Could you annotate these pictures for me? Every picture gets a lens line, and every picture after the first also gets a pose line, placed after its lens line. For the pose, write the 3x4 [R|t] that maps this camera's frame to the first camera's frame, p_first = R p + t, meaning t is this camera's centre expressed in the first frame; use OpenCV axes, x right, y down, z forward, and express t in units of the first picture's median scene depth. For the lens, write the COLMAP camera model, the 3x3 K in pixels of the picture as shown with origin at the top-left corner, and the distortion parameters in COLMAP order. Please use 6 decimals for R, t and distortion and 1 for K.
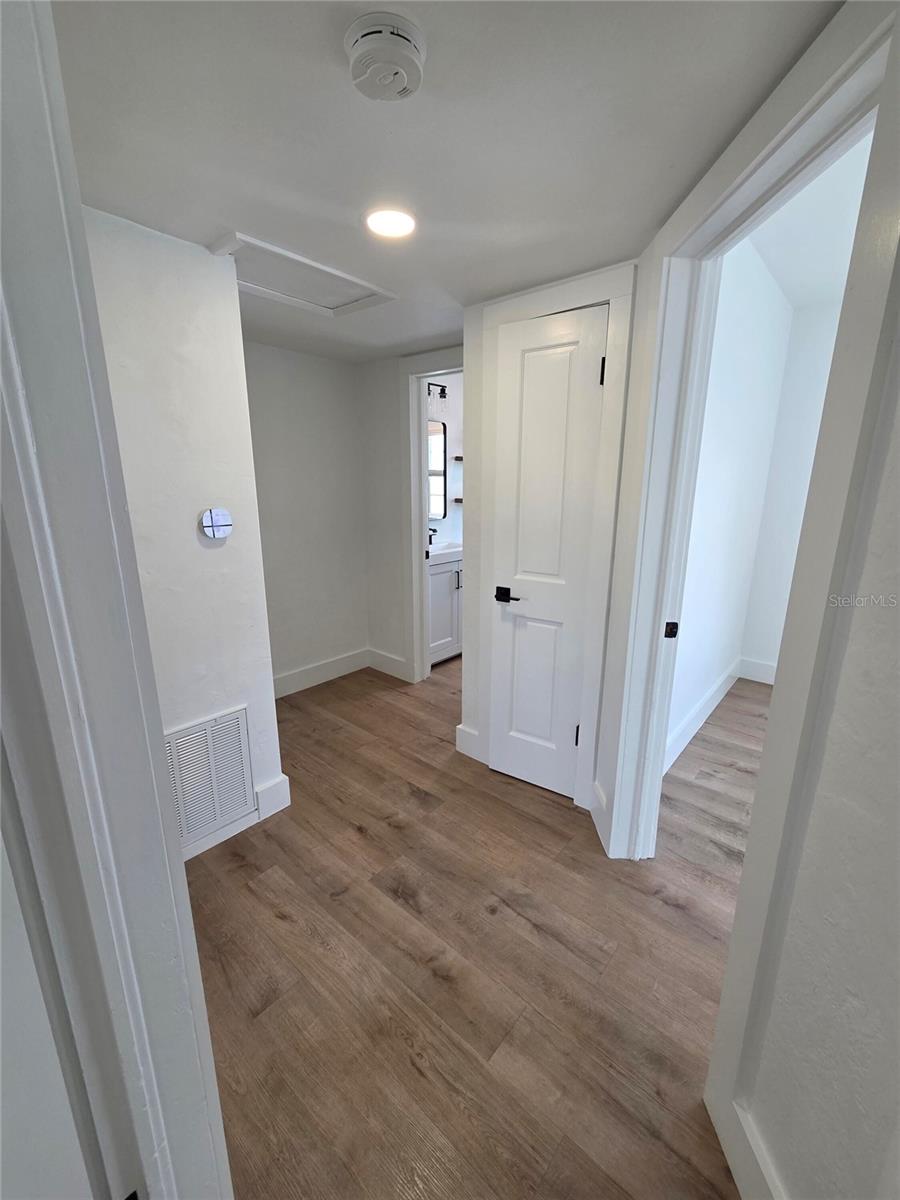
lens RADIAL K [[490.4, 0, 450.0], [0, 490.4, 600.0], [0, 0, 1]] dist [0.009403, -0.000011]
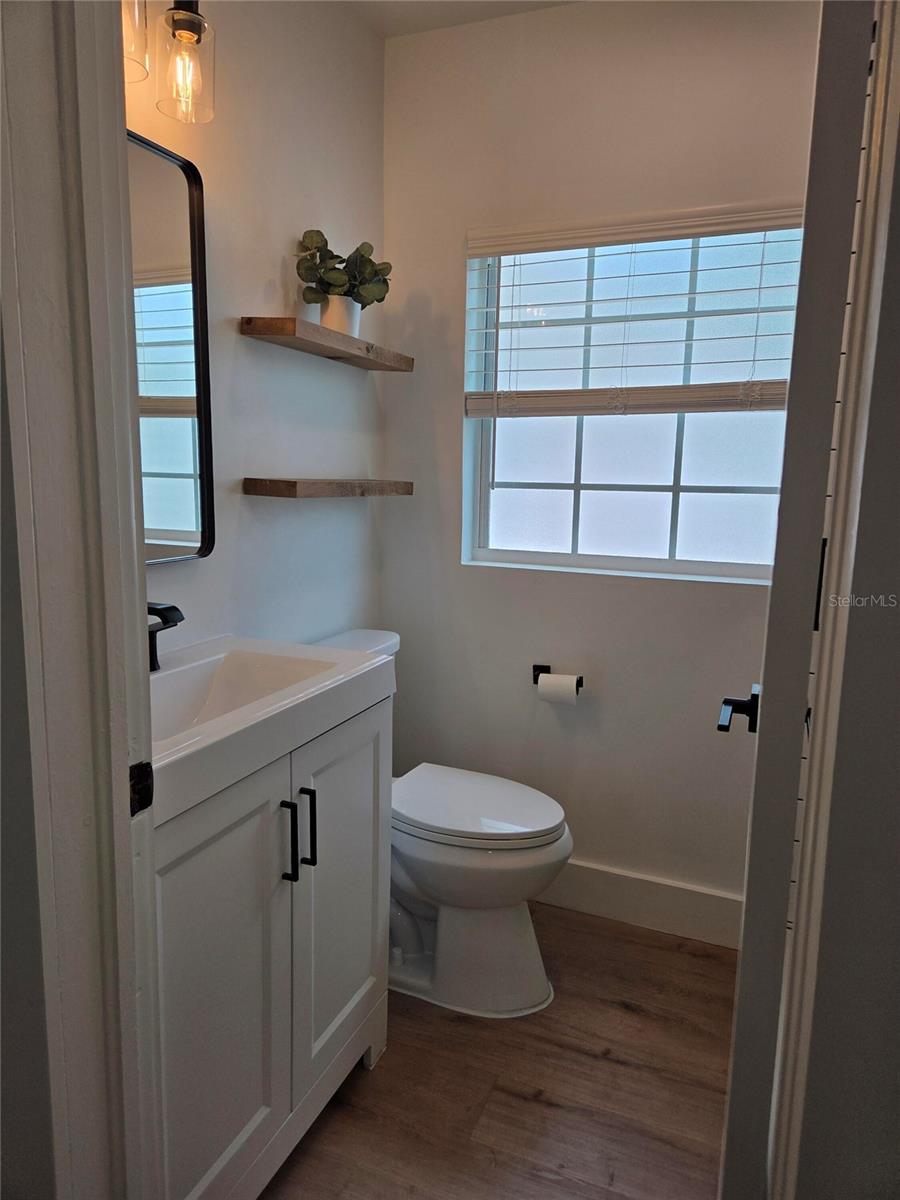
lens RADIAL K [[800.4, 0, 450.0], [0, 800.4, 600.0], [0, 0, 1]] dist [0.058069, -0.002622]
pose [[0.952813, -0.041489, 0.300708, -0.019250], [0.062721, 0.996147, -0.061297, -0.113797], [-0.297006, 0.077266, 0.951744, 0.587618]]
